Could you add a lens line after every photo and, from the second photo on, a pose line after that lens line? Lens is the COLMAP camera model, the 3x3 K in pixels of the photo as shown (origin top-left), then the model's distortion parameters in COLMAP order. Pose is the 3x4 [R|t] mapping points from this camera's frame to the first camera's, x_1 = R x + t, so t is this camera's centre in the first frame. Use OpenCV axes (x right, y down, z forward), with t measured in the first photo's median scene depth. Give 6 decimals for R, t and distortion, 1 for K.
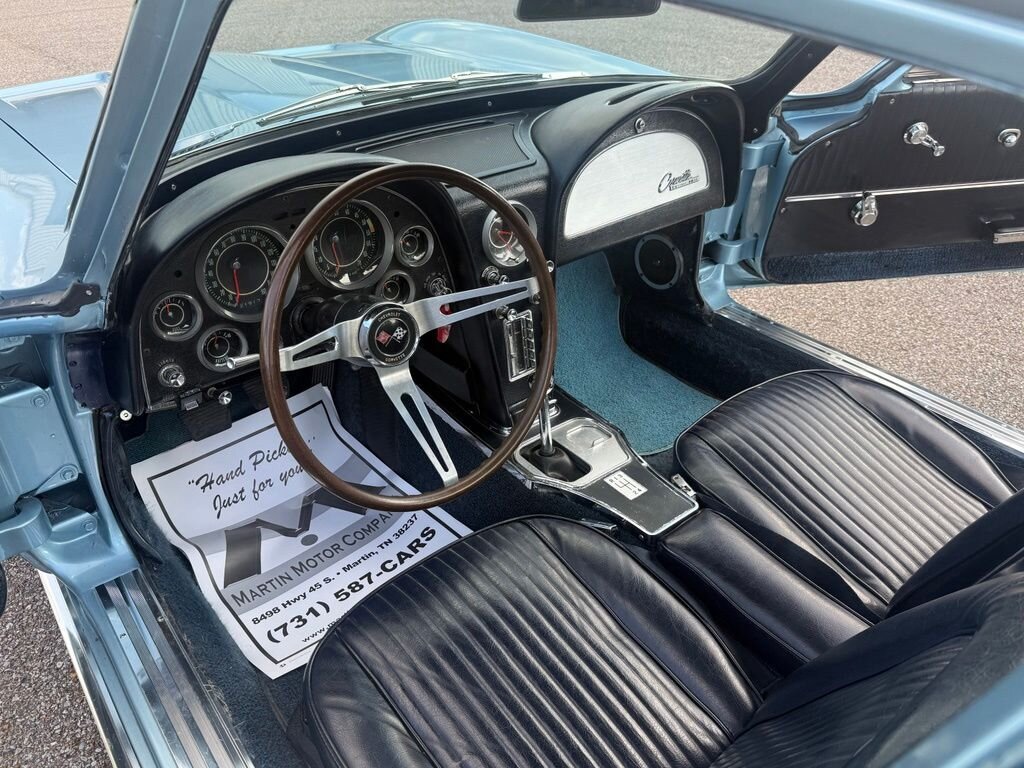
lens RADIAL K [[787.2, 0, 512.9], [0, 787.2, 386.2], [0, 0, 1]] dist [0.113837, -0.176315]
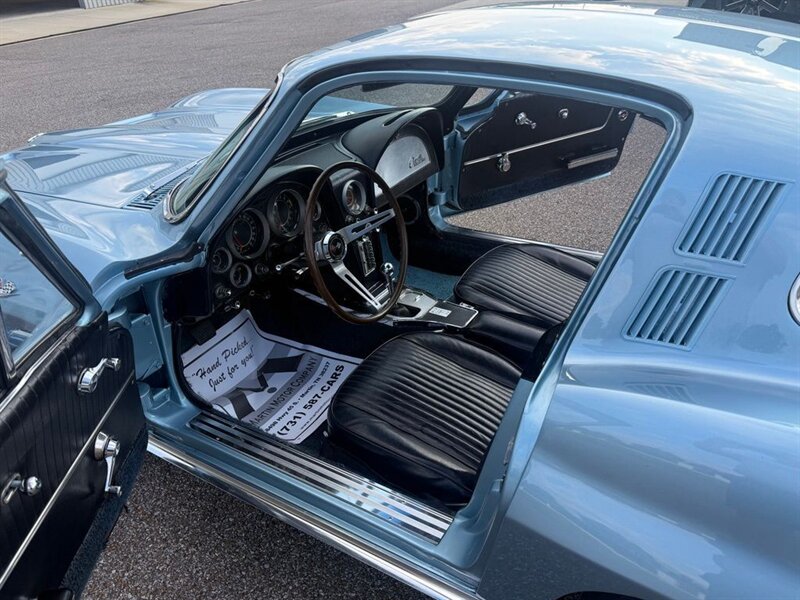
lens RADIAL K [[609.1, 0, 402.1], [0, 609.1, 294.7], [0, 0, 1]] dist [0.213381, -0.379620]
pose [[0.940266, -0.210061, 0.267909, -0.301235], [0.229742, 0.972257, -0.043989, 0.113202], [-0.251236, 0.102912, 0.962440, -0.382732]]
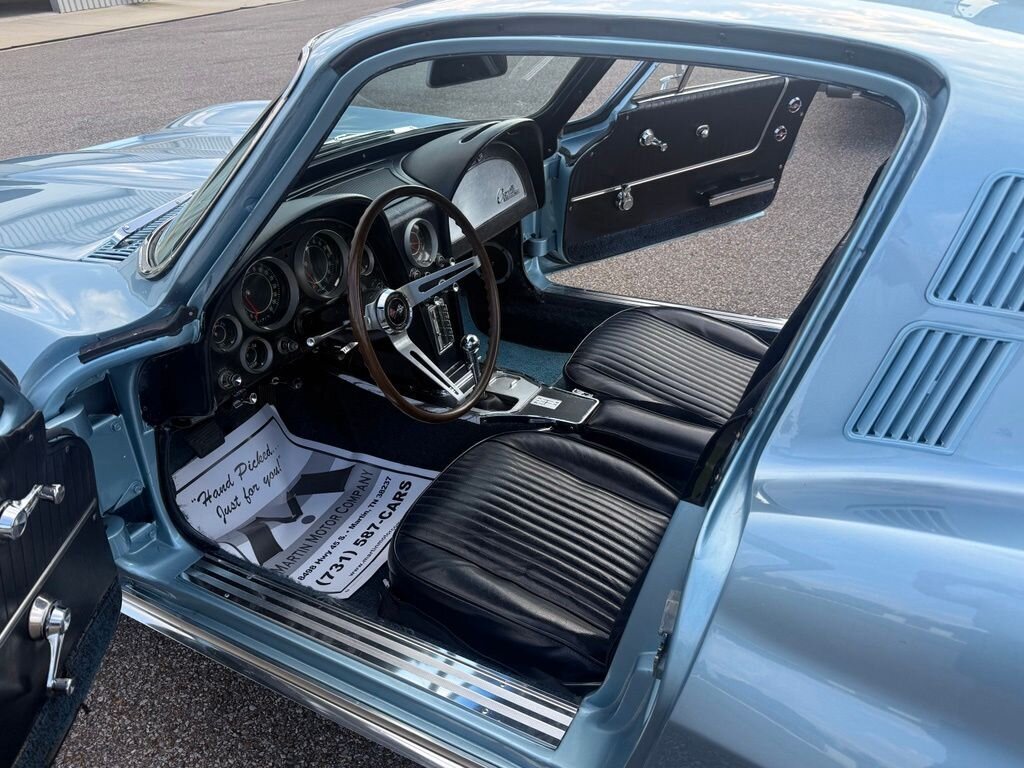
lens RADIAL K [[779.6, 0, 514.7], [0, 779.6, 377.2], [0, 0, 1]] dist [0.213381, -0.379620]
pose [[0.925167, -0.226548, 0.304535, -0.279820], [0.250216, 0.967342, -0.040525, 0.109210], [-0.285409, 0.113692, 0.951639, -0.264177]]
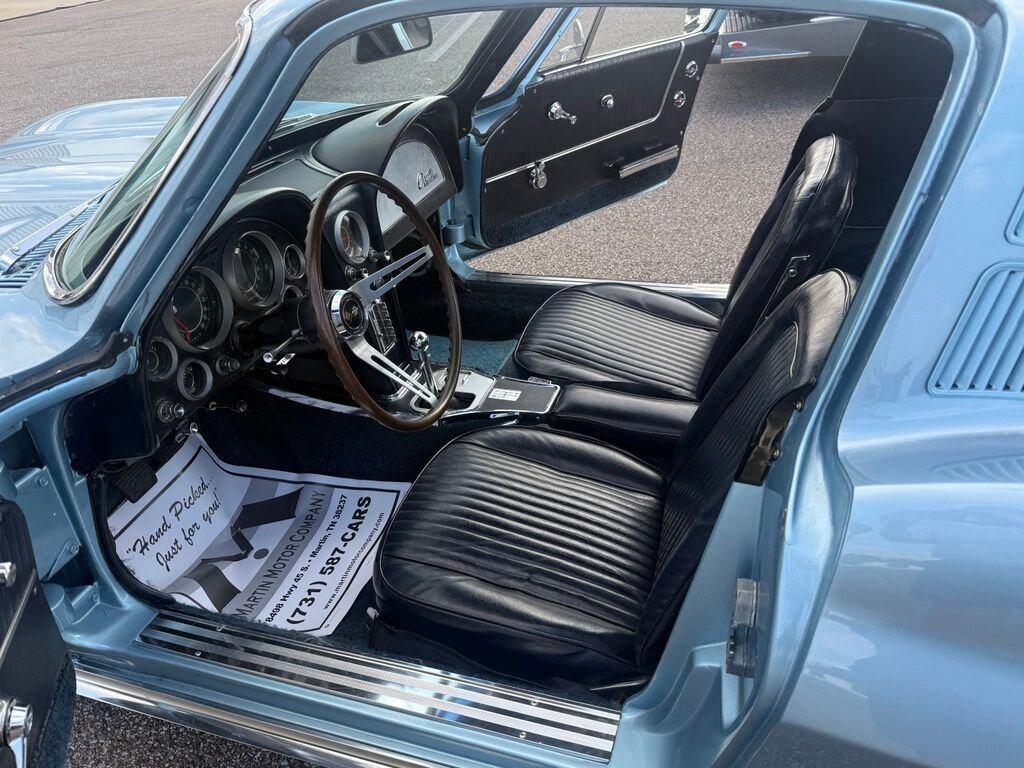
lens RADIAL K [[785.0, 0, 510.8], [0, 785.0, 382.9], [0, 0, 1]] dist [0.164247, -0.235912]
pose [[0.840919, -0.334834, 0.425137, -0.351728], [0.359901, 0.932714, 0.022713, 0.070847], [-0.404136, 0.133908, 0.904844, -0.169545]]
